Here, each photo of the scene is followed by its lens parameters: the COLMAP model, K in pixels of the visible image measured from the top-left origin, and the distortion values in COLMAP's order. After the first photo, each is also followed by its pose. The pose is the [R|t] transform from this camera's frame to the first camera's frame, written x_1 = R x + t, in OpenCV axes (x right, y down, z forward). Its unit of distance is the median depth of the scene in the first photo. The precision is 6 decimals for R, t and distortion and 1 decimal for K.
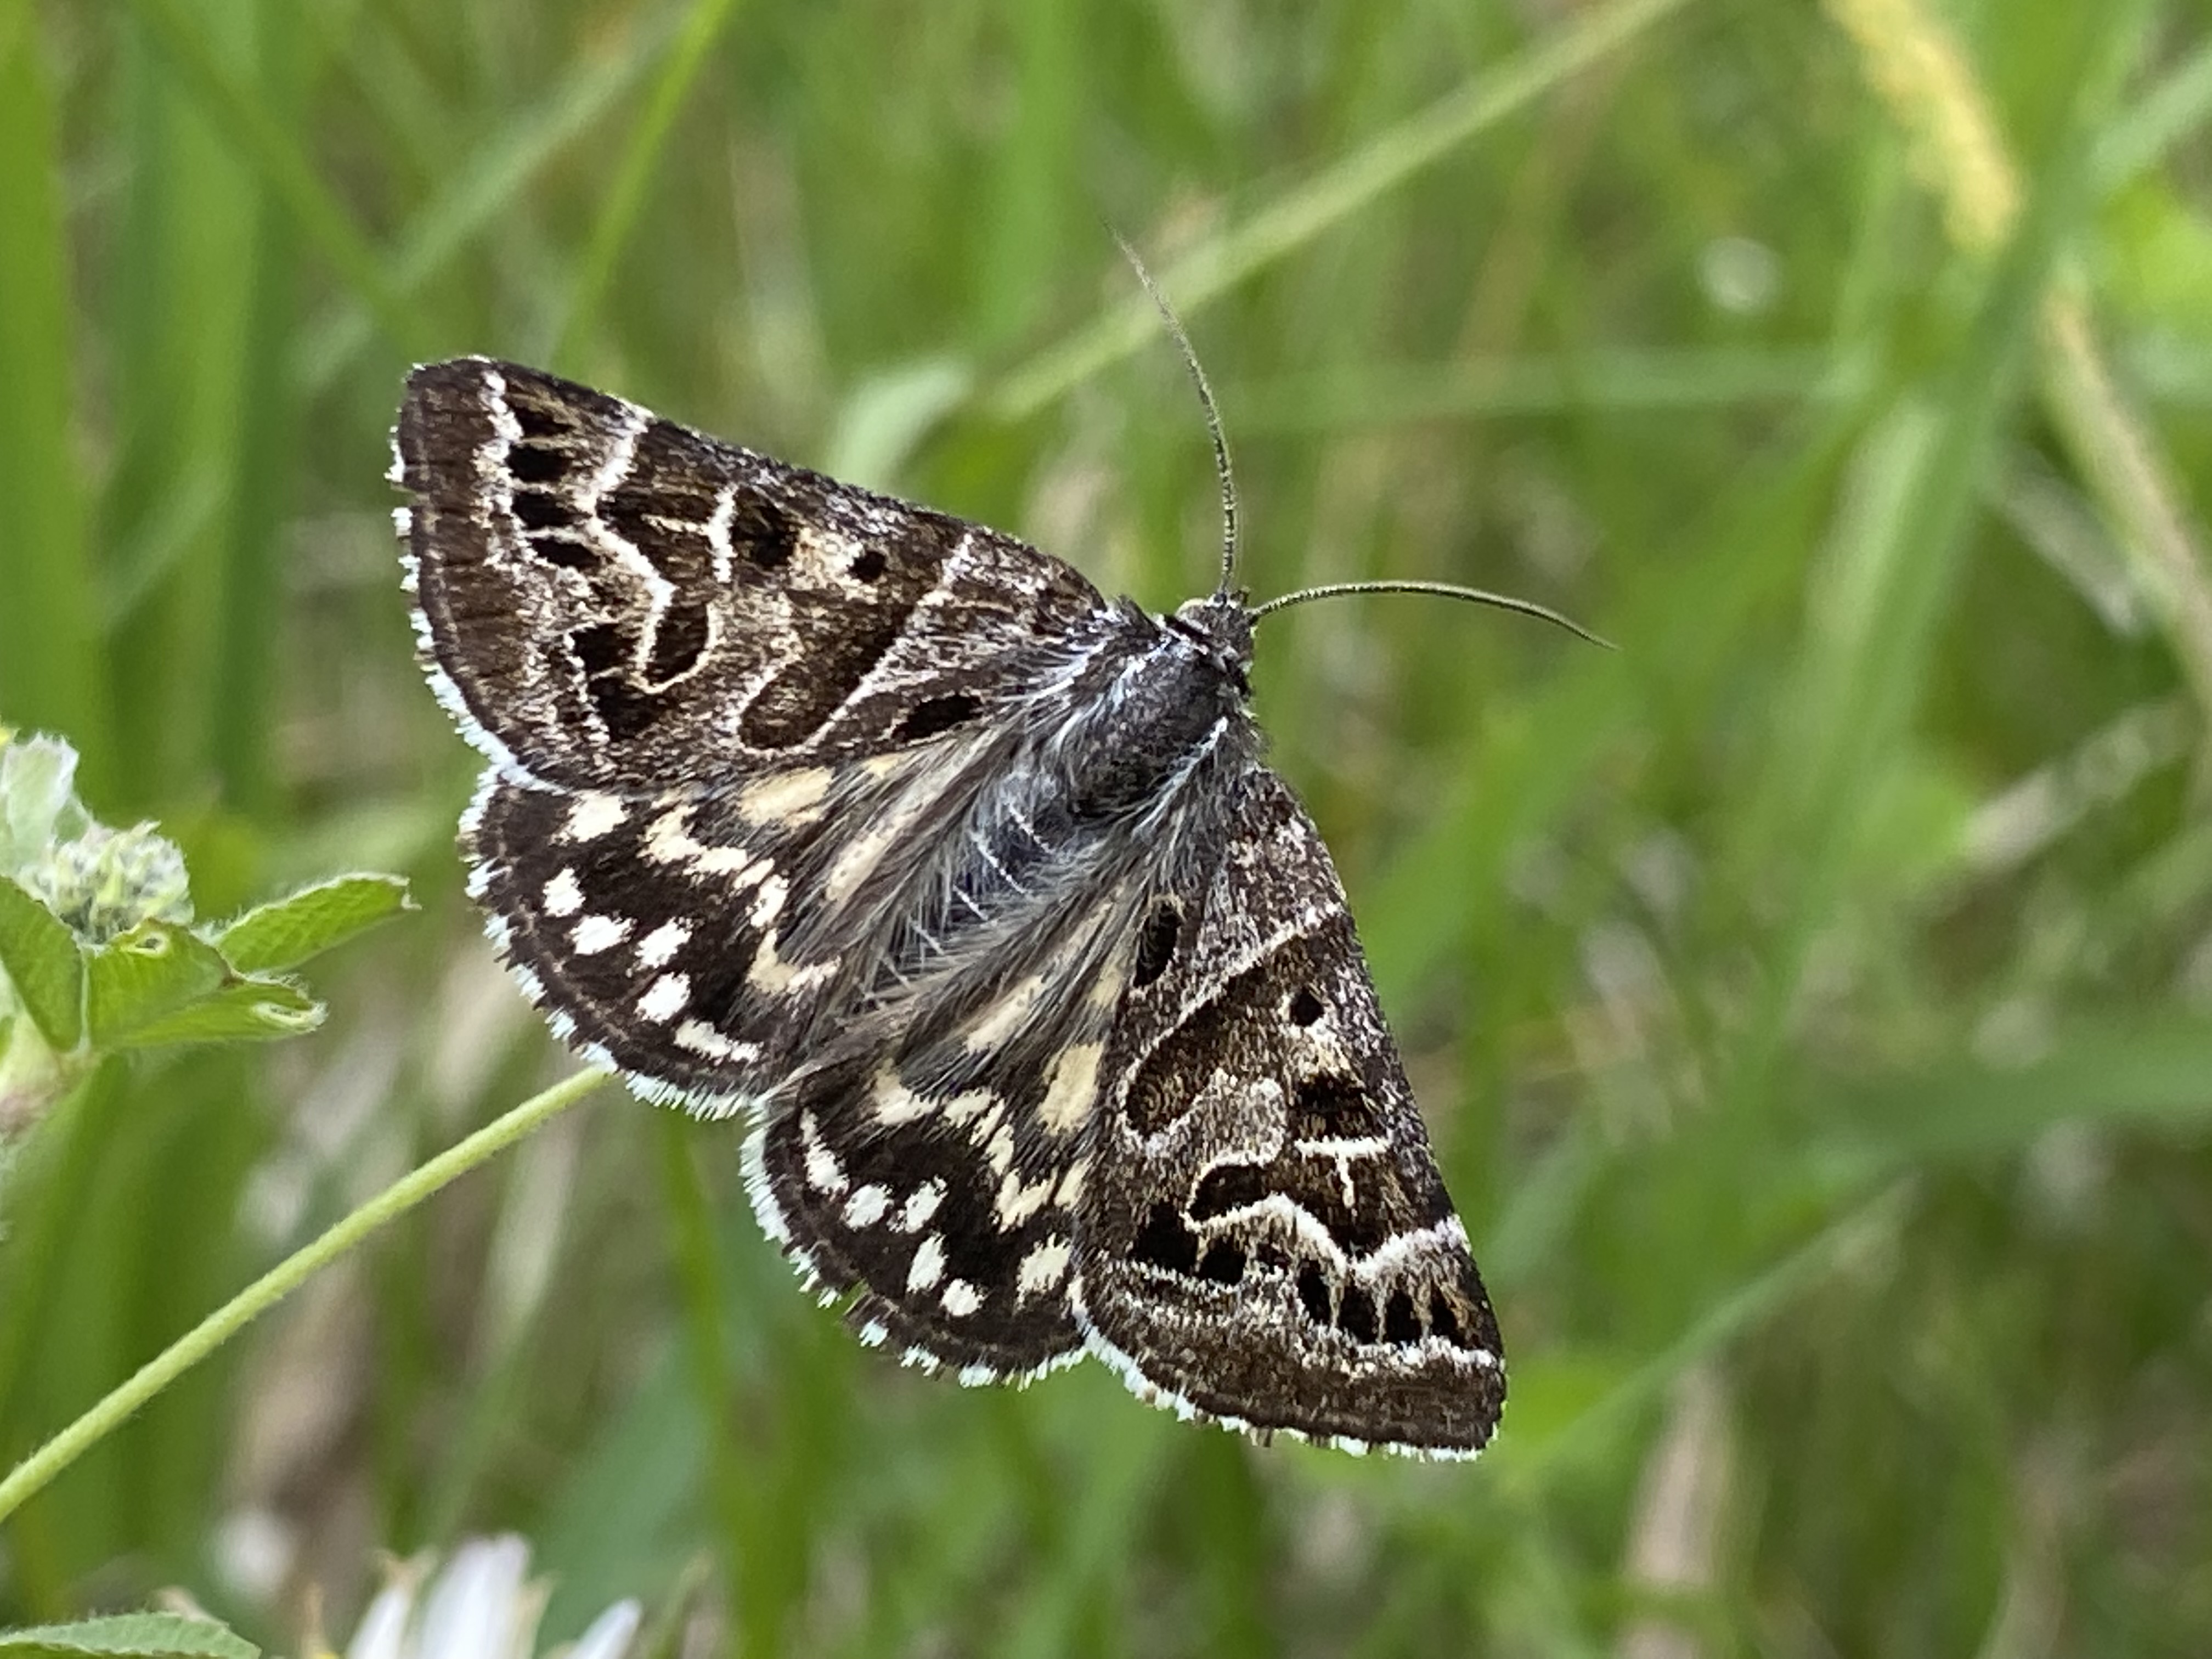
lens RADIAL K [[5663.5, 0, 1103.2], [0, 5663.5, 827.3], [0, 0, 1]] dist [0.027342, 0.000000]
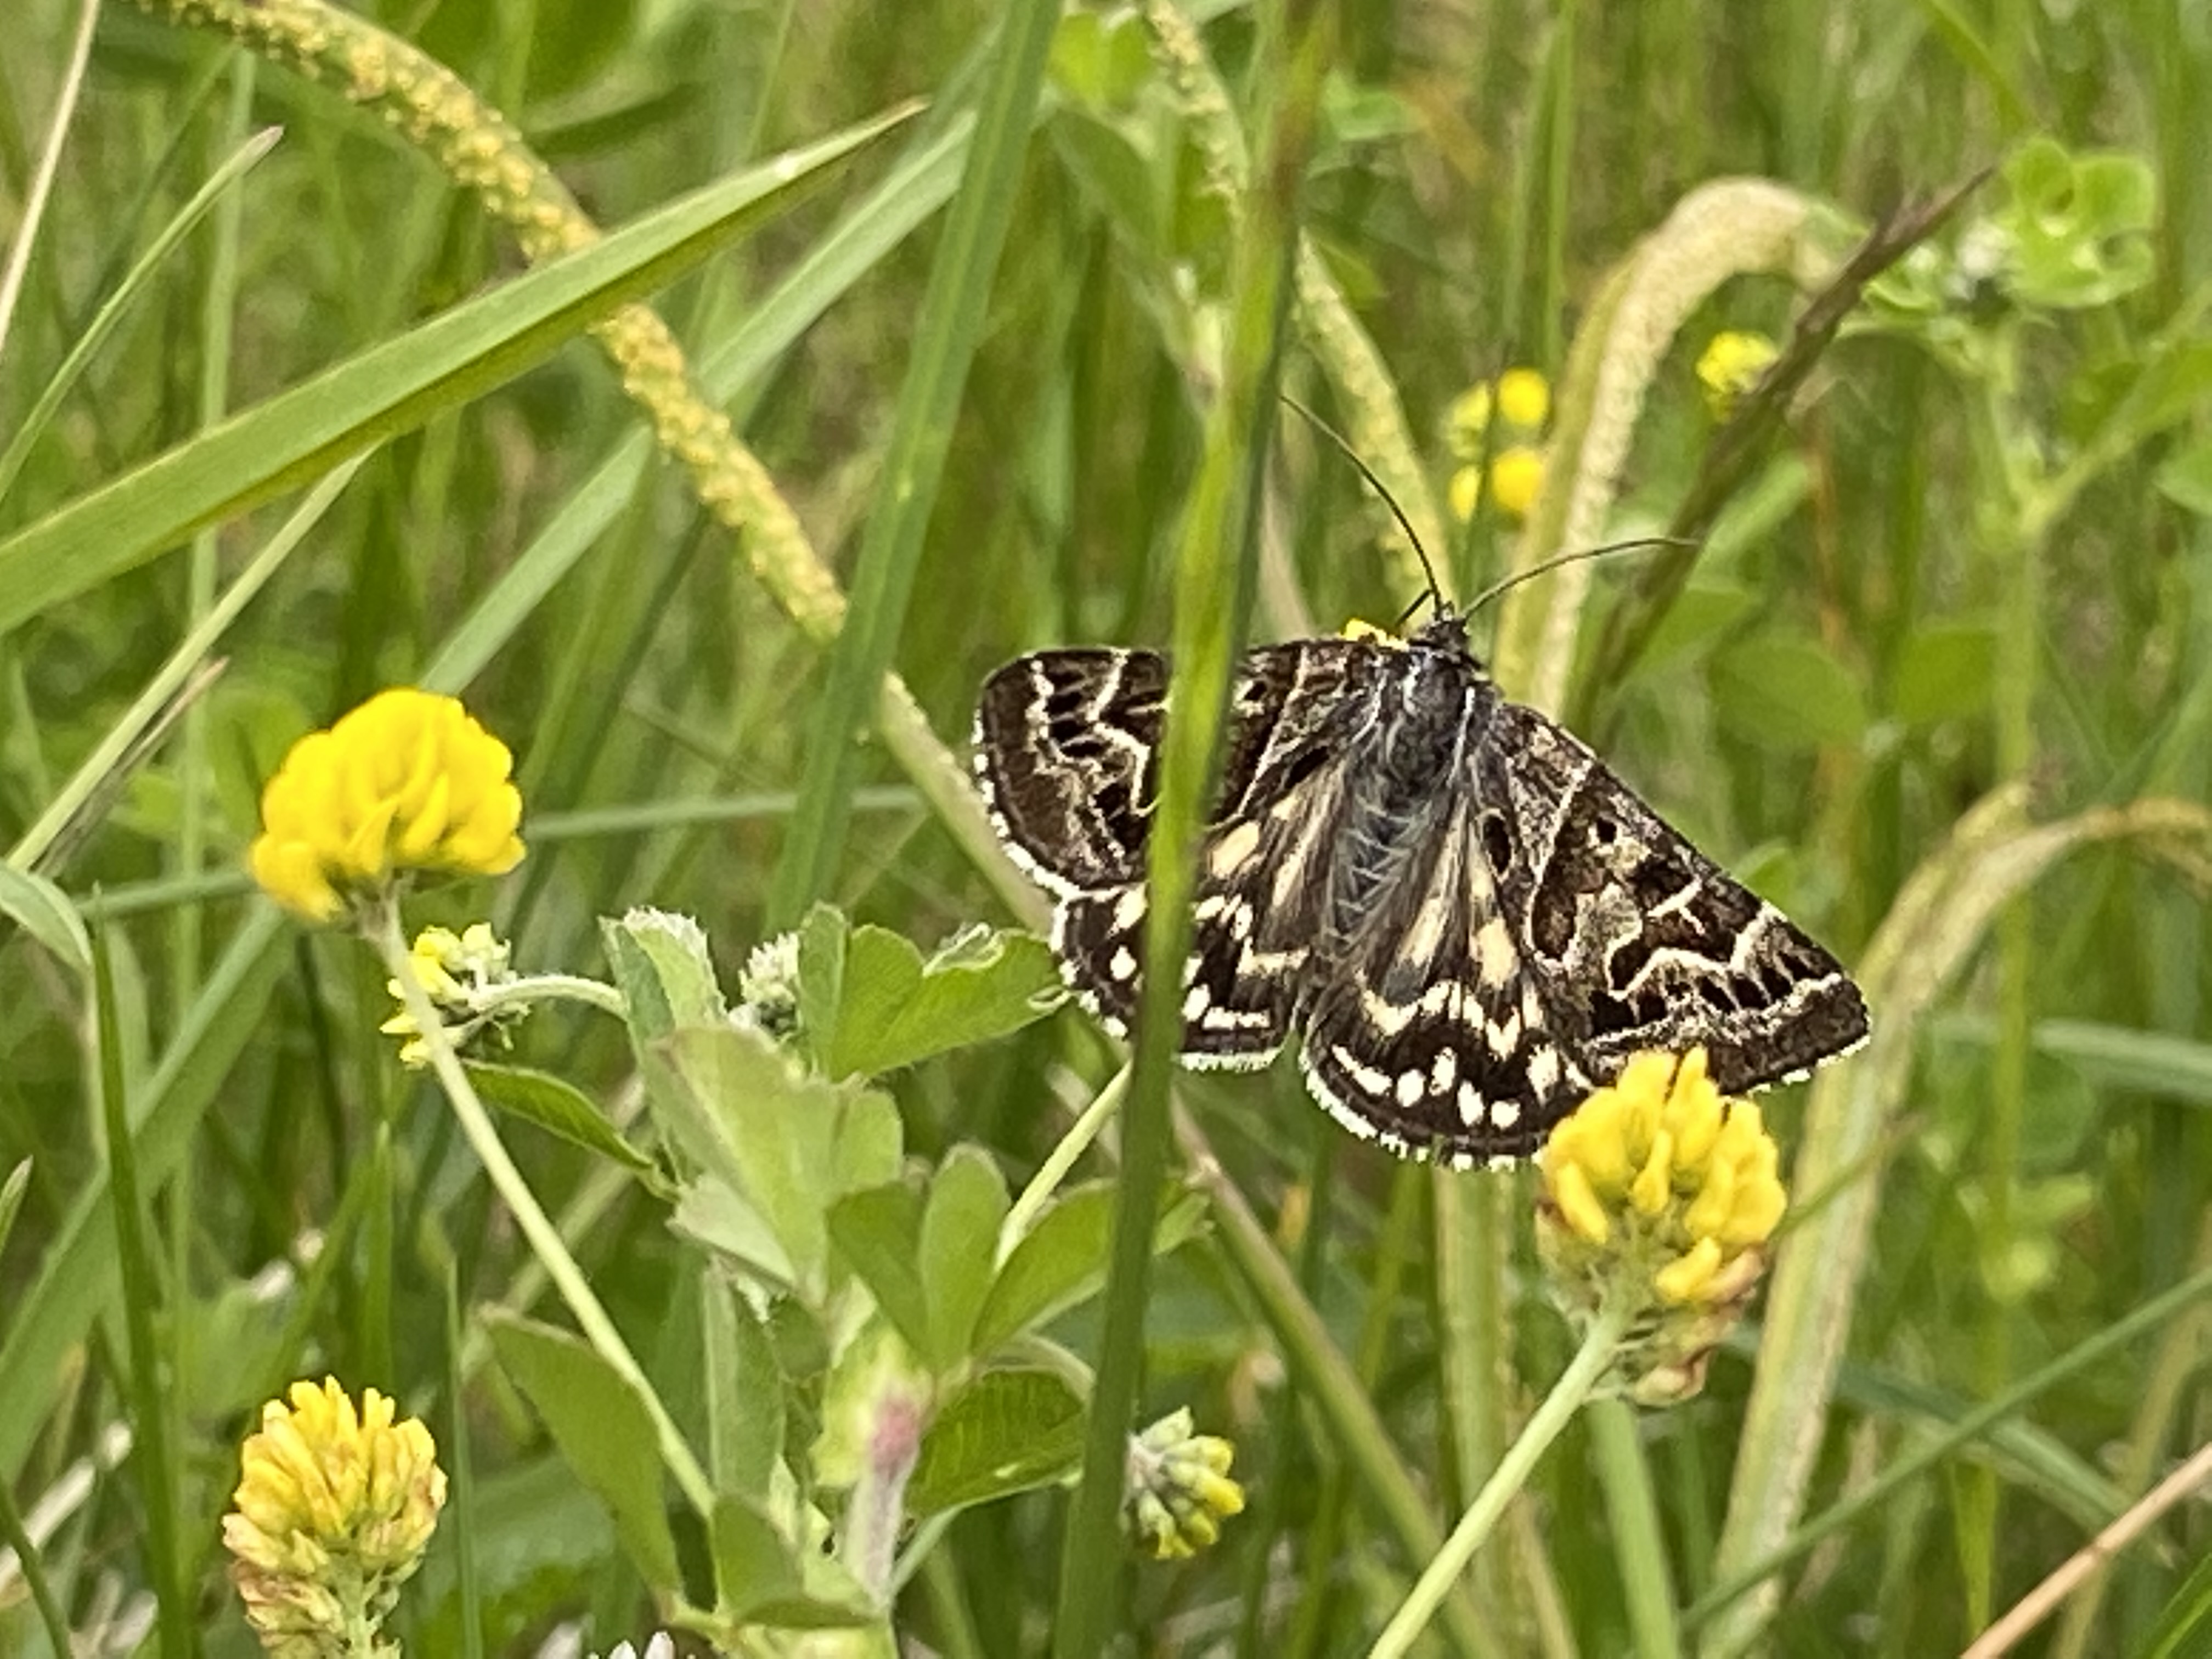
lens RADIAL K [[8698.1, 0, 1106.6], [0, 8698.1, 828.4], [0, 0, 1]] dist [-2.354016, 0.000000]
pose [[0.863947, -0.489052, -0.120096, 0.194416], [0.486328, 0.872164, -0.053055, 0.087430], [0.130690, -0.012569, 0.991344, -1.266385]]
